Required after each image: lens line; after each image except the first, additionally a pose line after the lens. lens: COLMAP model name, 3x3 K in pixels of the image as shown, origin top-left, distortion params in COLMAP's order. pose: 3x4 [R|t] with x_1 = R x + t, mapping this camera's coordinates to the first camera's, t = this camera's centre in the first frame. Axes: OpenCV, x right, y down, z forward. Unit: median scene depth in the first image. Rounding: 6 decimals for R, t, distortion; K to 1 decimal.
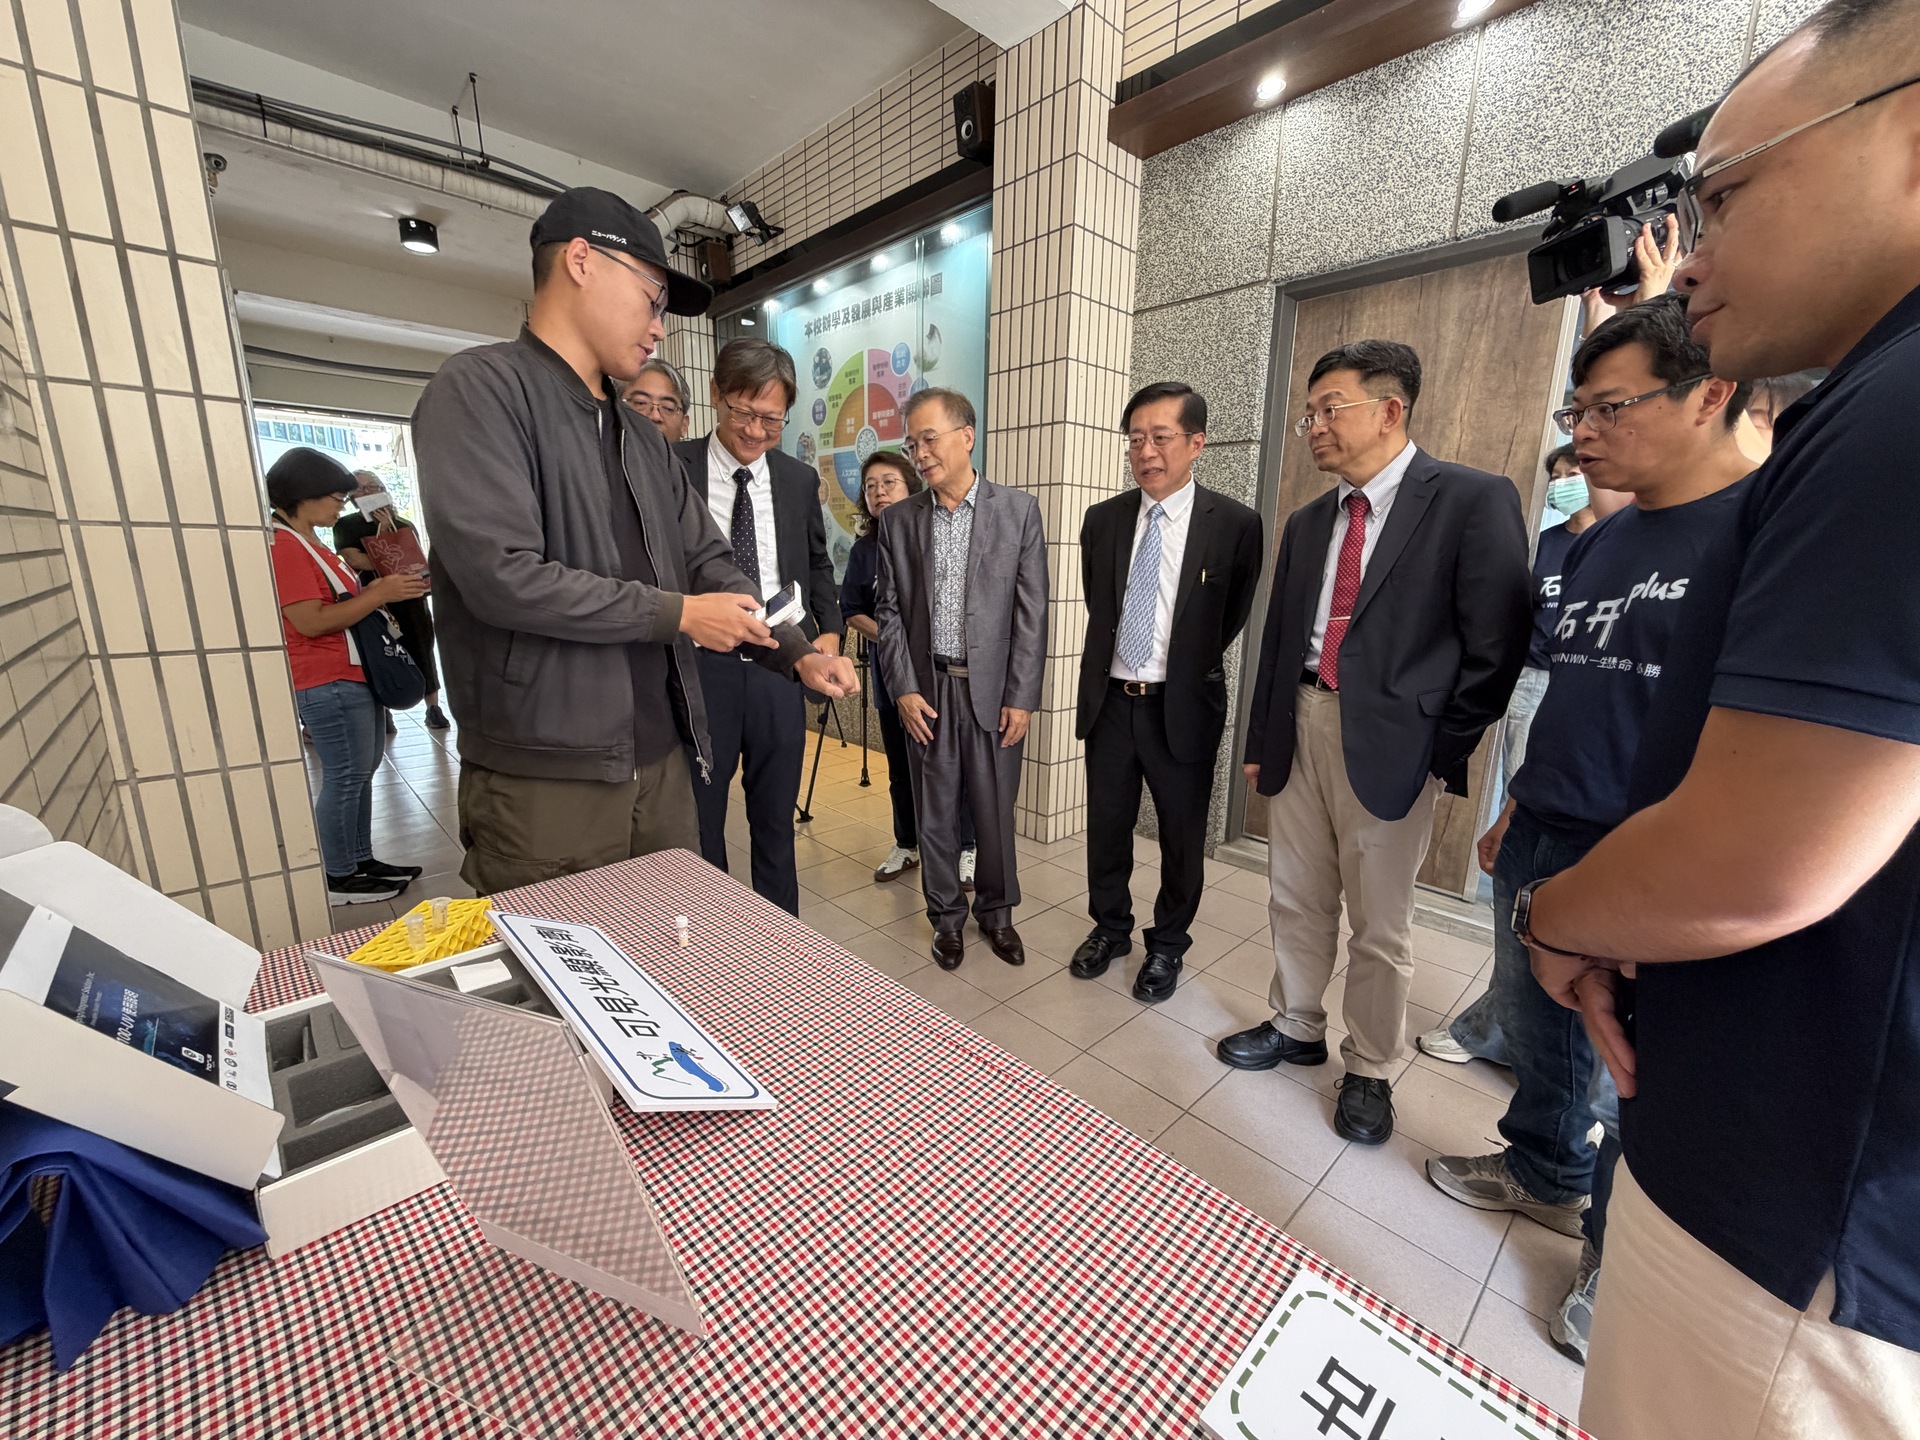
lens RADIAL K [[770.4, 0, 945.9], [0, 770.4, 724.3], [0, 0, 1]] dist [-0.003652, 0.001714]
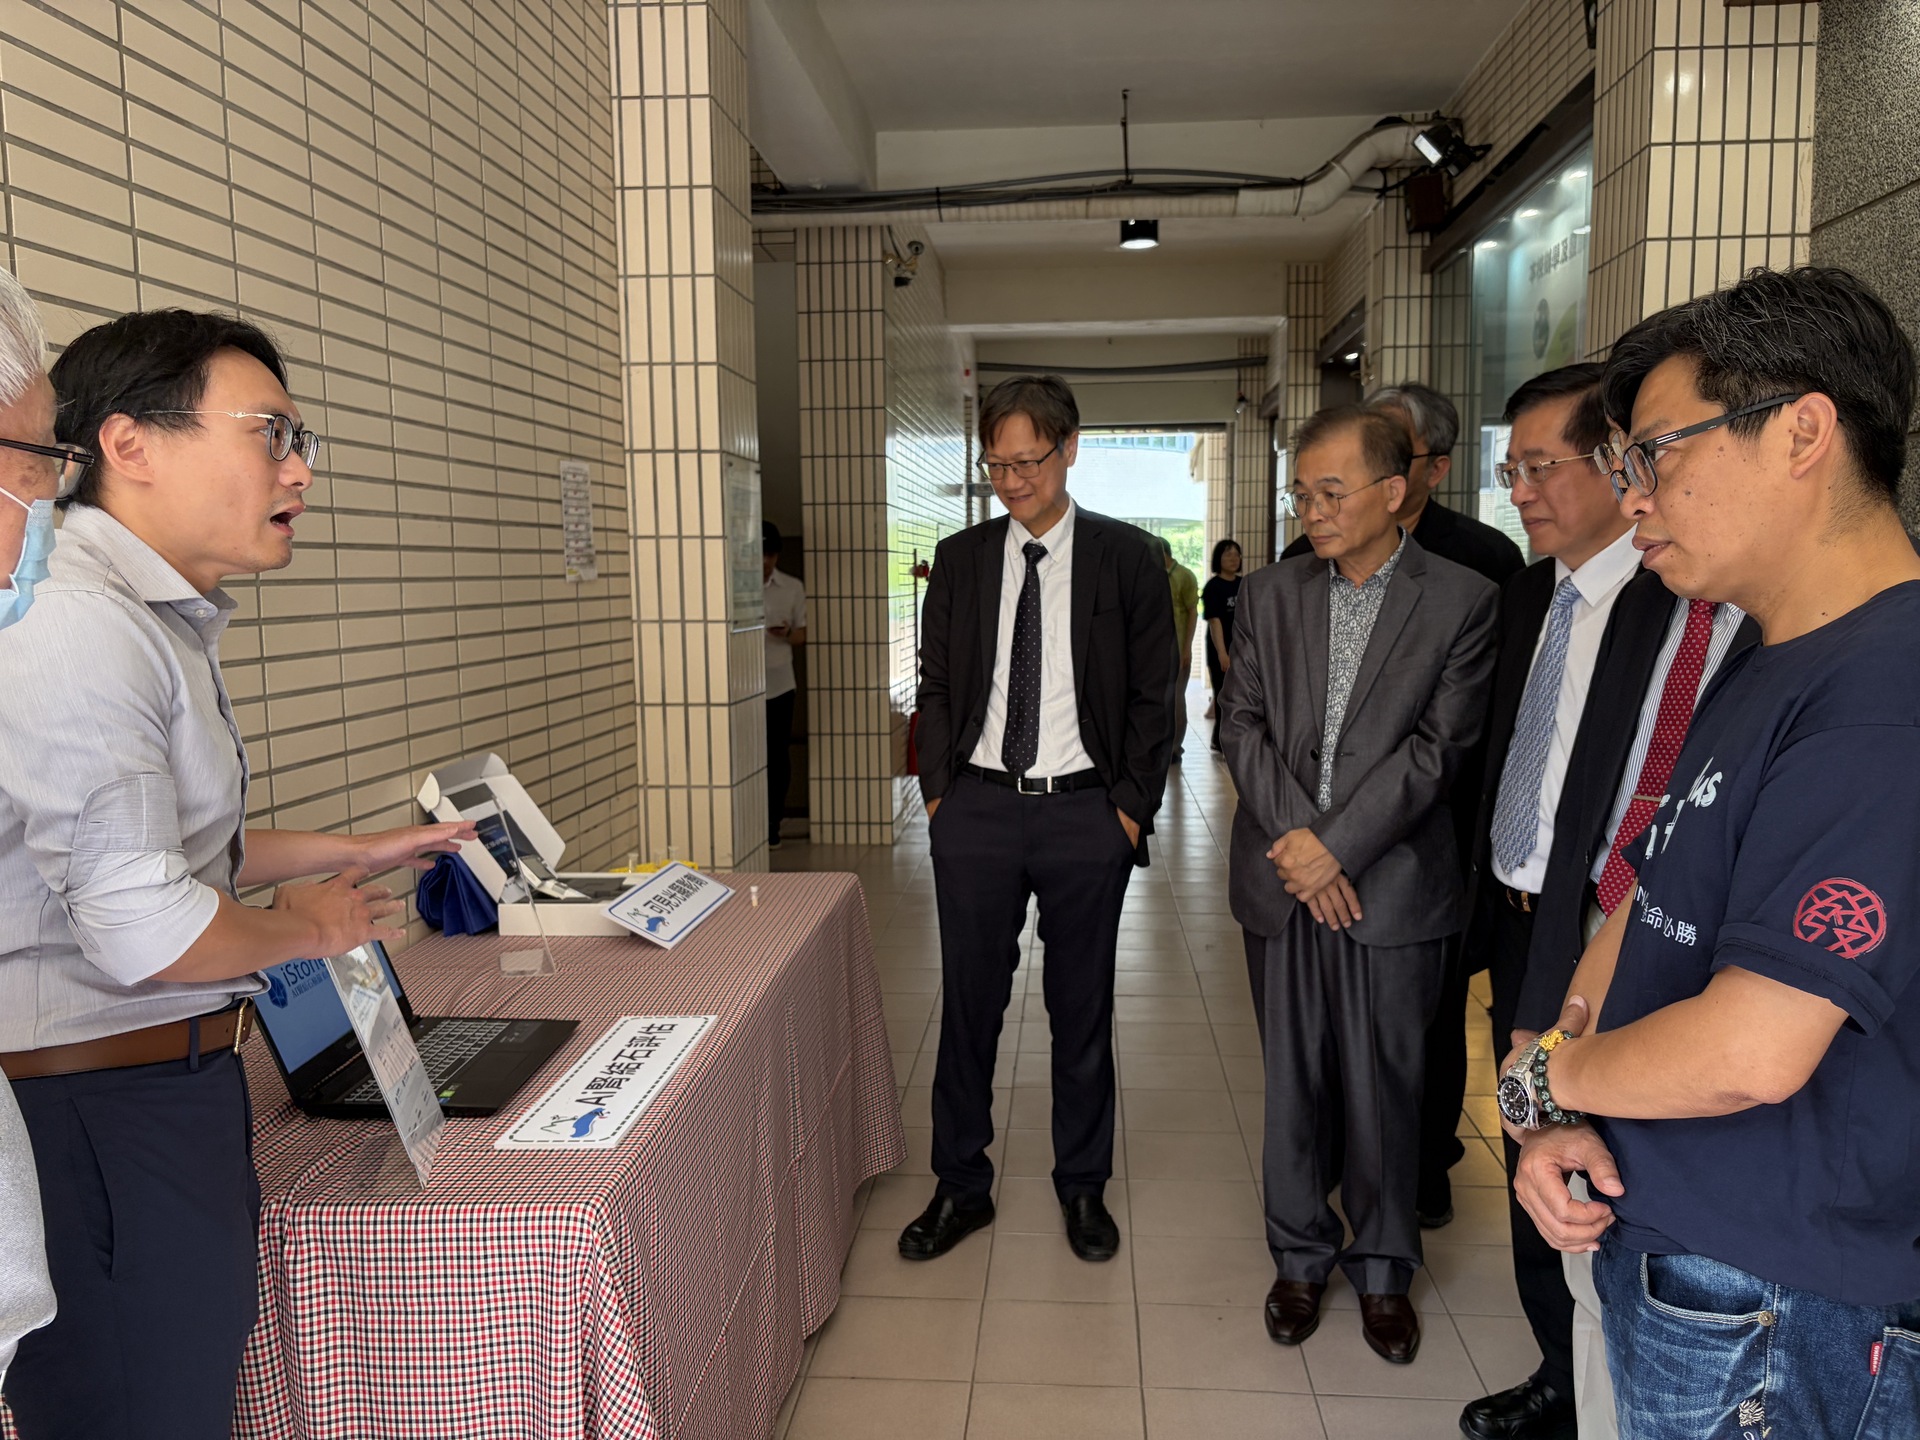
lens RADIAL K [[1458.0, 0, 965.6], [0, 1458.0, 724.5], [0, 0, 1]] dist [0.039037, -0.043467]
pose [[0.673779, 0.050534, -0.737203, 0.712894], [-0.136594, 0.988983, -0.057050, 0.014456], [0.726198, 0.139137, 0.673259, -0.238346]]
